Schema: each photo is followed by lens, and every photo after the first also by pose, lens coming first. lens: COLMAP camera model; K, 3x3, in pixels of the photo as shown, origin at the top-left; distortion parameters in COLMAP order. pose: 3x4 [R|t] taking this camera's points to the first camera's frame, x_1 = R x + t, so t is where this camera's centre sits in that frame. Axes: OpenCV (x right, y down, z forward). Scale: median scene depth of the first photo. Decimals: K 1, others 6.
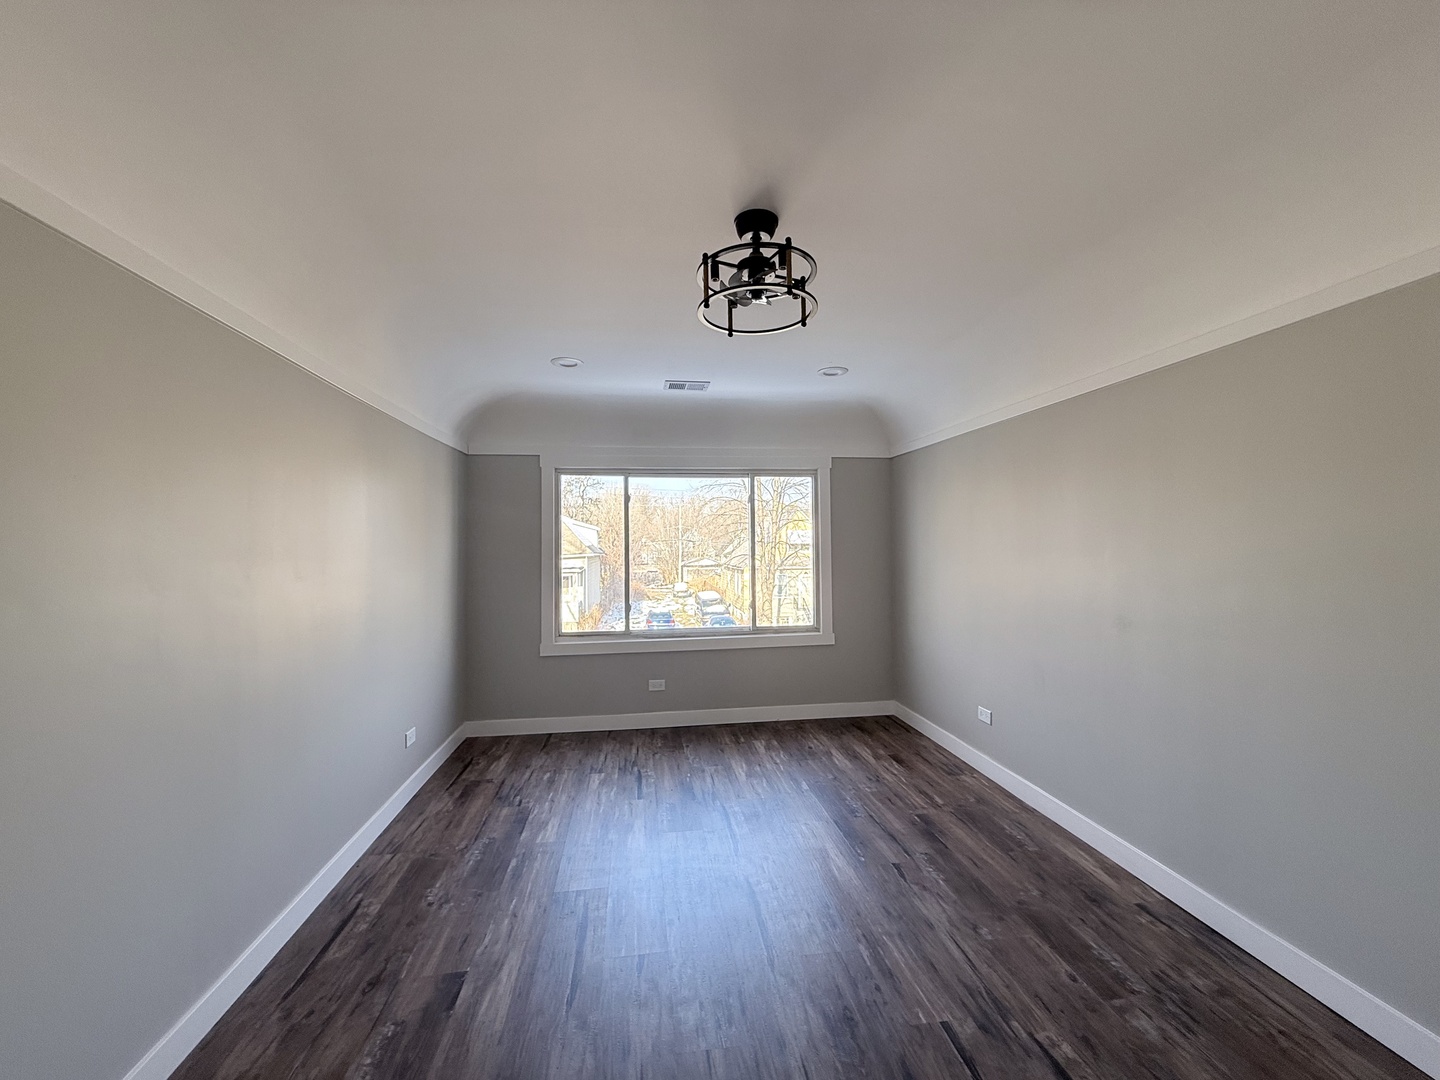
lens RADIAL K [[571.6, 0, 715.5], [0, 571.6, 538.3], [0, 0, 1]] dist [-0.001752, -0.000088]
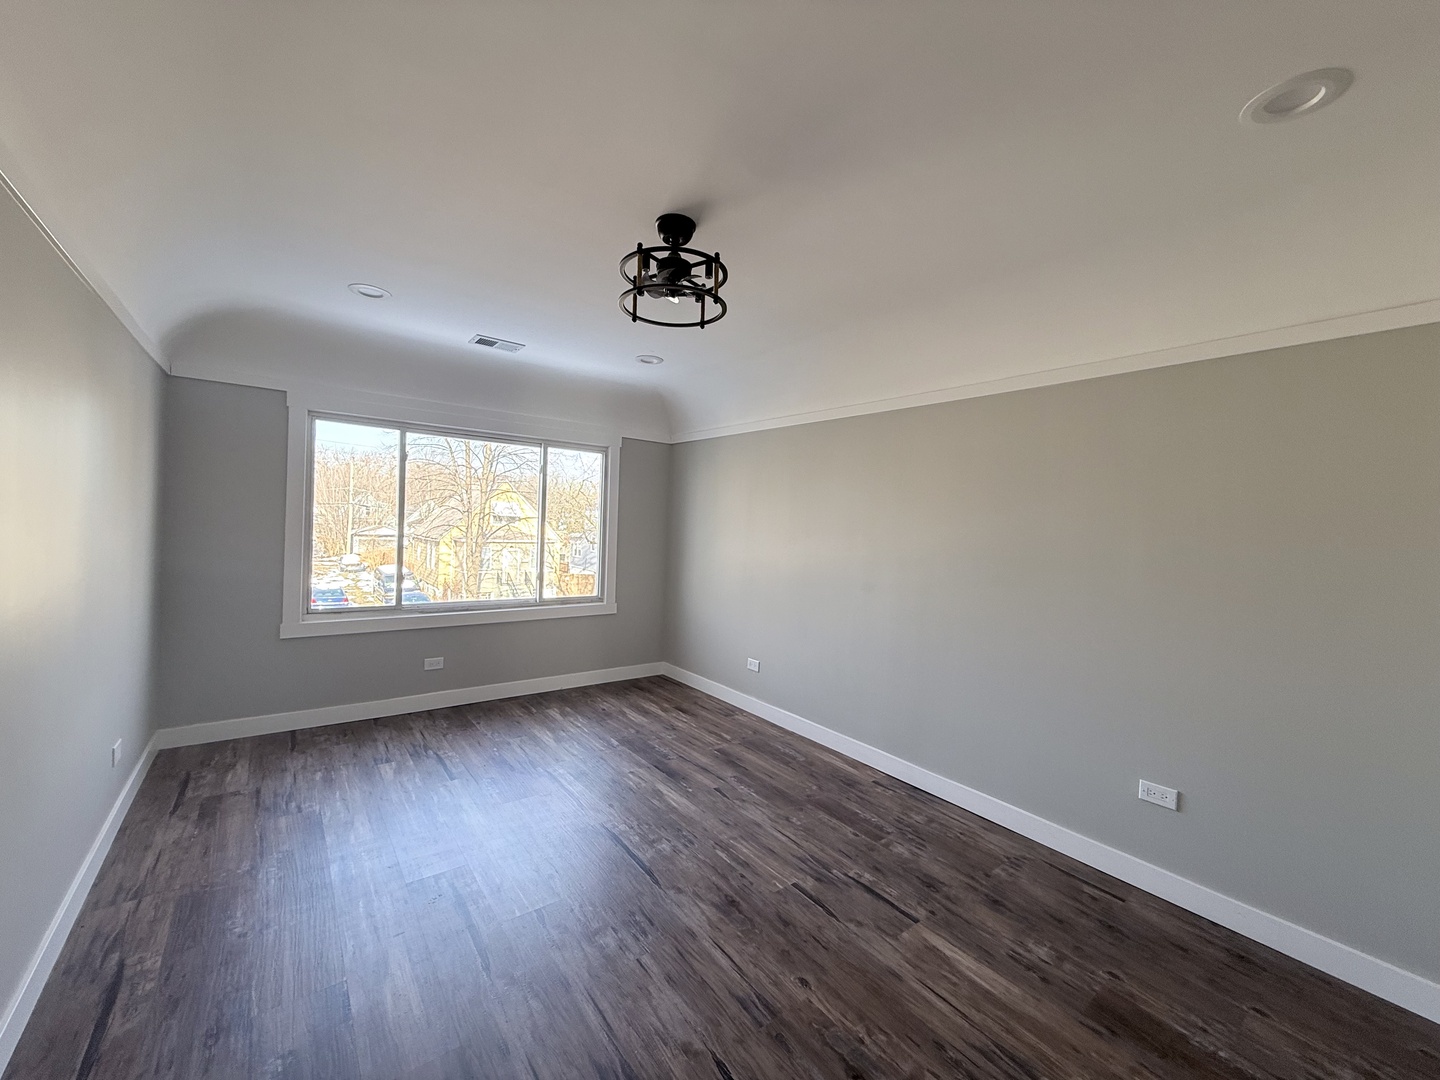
lens RADIAL K [[571.6, 0, 715.5], [0, 571.6, 538.3], [0, 0, 1]] dist [-0.001752, -0.000088]
pose [[0.866700, 0.032950, 0.497740, -0.218217], [-0.054234, 0.998125, 0.028360, 0.007058], [-0.495873, -0.051574, 0.866862, -0.011803]]
